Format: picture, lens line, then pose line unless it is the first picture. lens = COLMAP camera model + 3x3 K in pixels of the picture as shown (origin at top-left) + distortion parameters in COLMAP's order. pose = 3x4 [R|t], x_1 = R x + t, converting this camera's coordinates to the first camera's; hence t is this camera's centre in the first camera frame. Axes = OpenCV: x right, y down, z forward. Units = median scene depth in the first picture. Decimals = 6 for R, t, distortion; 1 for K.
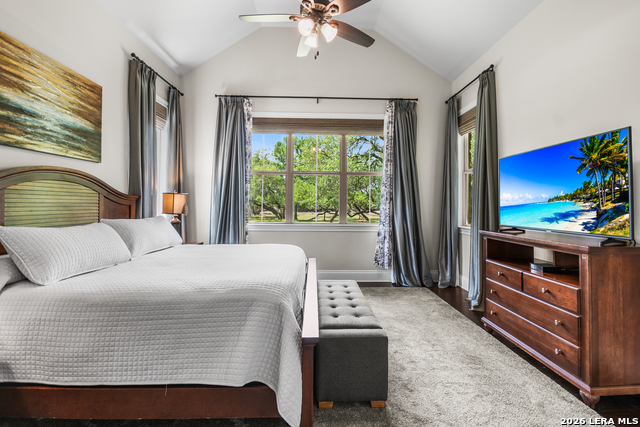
lens RADIAL K [[287.1, 0, 319.2], [0, 287.1, 202.1], [0, 0, 1]] dist [-0.000060, -0.000668]
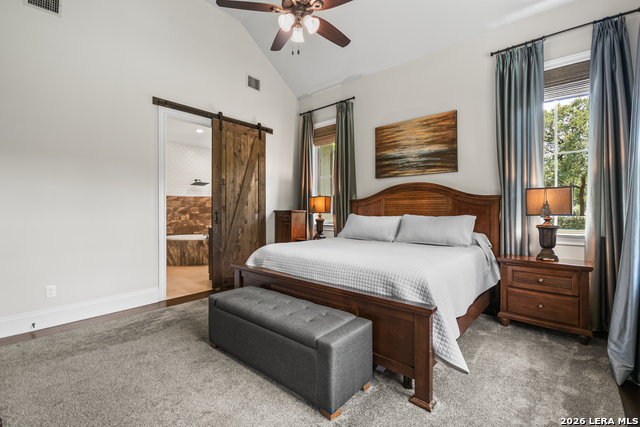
lens RADIAL K [[277.8, 0, 325.4], [0, 277.8, 214.2], [0, 0, 1]] dist [0.007631, -0.009548]
pose [[-0.671164, 0.019079, -0.741064, 0.407806], [0.005435, 0.999769, 0.020817, 0.015515], [0.741289, 0.009944, -0.671112, 1.088879]]
